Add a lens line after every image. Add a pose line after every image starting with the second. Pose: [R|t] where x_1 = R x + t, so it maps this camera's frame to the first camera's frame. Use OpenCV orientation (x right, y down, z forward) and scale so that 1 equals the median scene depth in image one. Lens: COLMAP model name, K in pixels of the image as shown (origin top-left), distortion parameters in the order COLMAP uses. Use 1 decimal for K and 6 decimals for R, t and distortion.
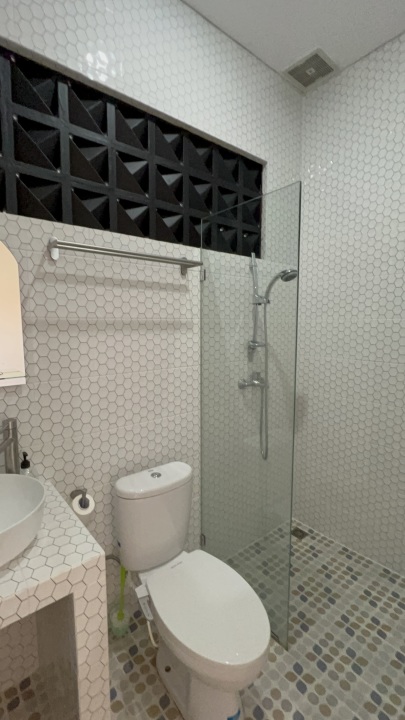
lens RADIAL K [[329.1, 0, 202.5], [0, 329.1, 360.1], [0, 0, 1]] dist [-0.003200, 0.002167]
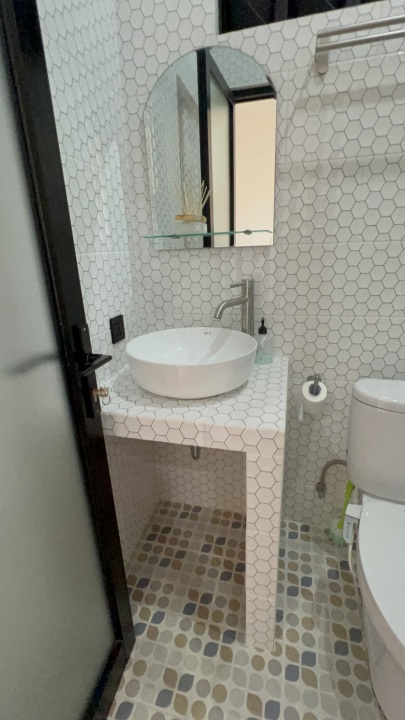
lens RADIAL K [[329.1, 0, 204.3], [0, 329.1, 358.8], [0, 0, 1]] dist [-0.003200, 0.002167]
pose [[0.587953, 0.242937, -0.771552, 0.136313], [-0.053484, 0.963423, 0.262595, 0.145357], [0.807125, -0.113128, 0.579441, 0.269873]]
